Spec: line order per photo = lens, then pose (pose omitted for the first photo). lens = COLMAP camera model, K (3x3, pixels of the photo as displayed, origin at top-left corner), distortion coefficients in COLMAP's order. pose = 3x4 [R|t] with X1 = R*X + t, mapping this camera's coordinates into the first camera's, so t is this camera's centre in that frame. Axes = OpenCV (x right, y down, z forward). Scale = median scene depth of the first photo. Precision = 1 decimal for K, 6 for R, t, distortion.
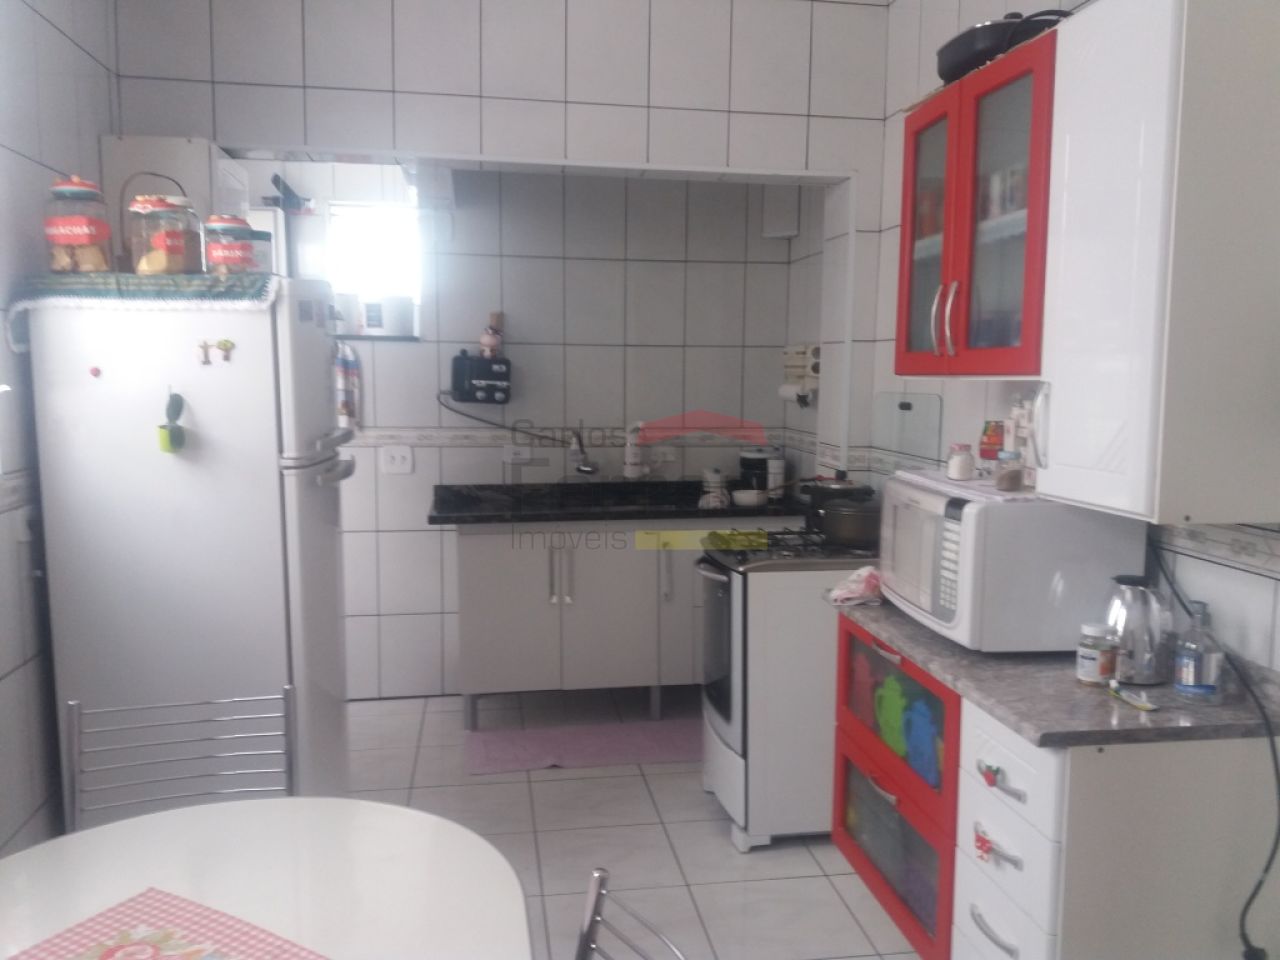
lens RADIAL K [[1042.8, 0, 641.3], [0, 1042.8, 482.0], [0, 0, 1]] dist [0.003389, 0.000535]
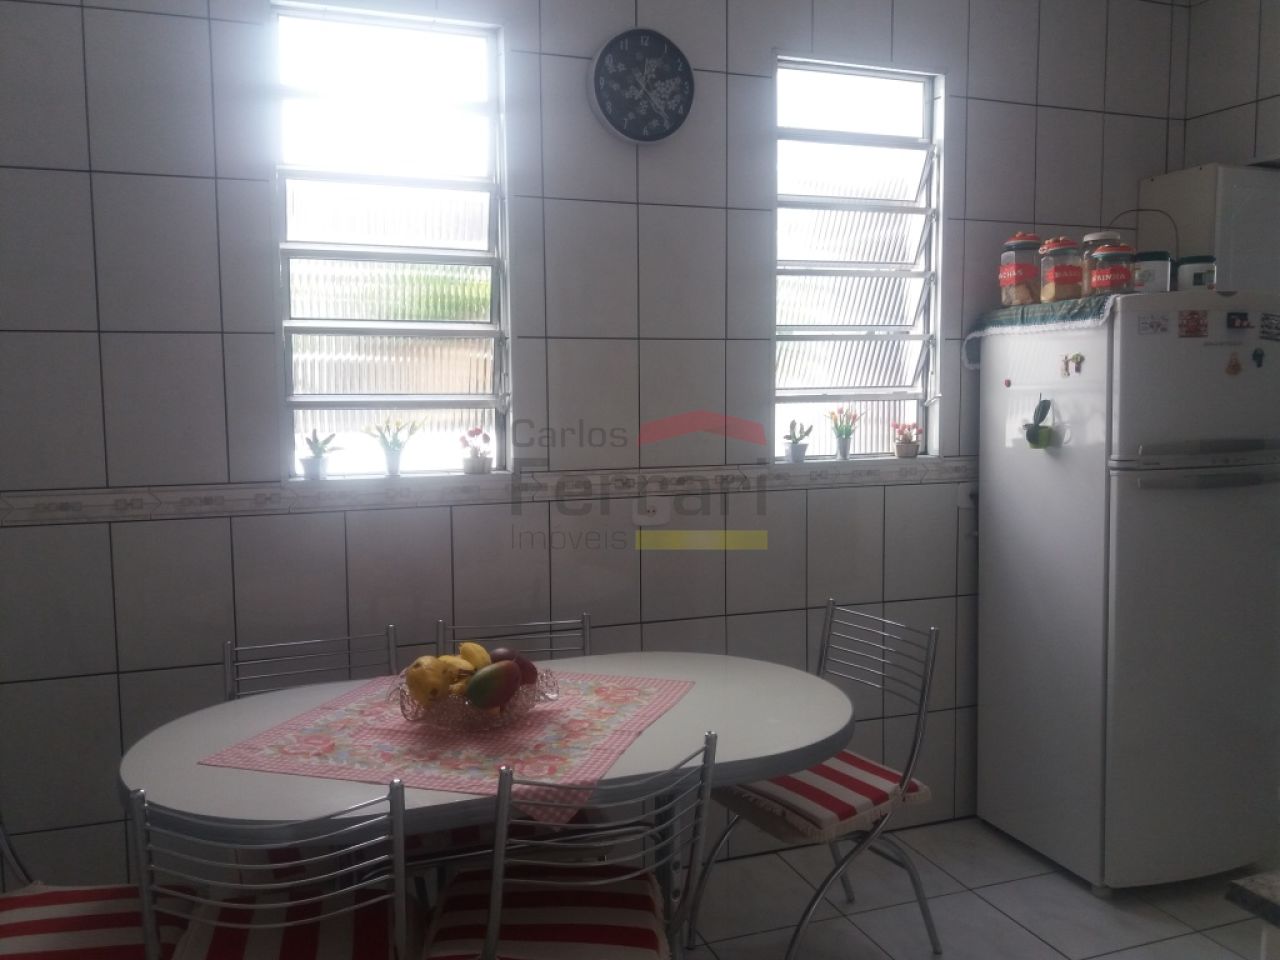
lens RADIAL K [[1042.8, 0, 640.4], [0, 1042.8, 478.5], [0, 0, 1]] dist [0.003389, 0.000535]
pose [[0.182713, 0.078578, -0.980021, 0.662134], [-0.097280, 0.993354, 0.061510, -0.022876], [0.978342, 0.084098, 0.189143, 0.317938]]
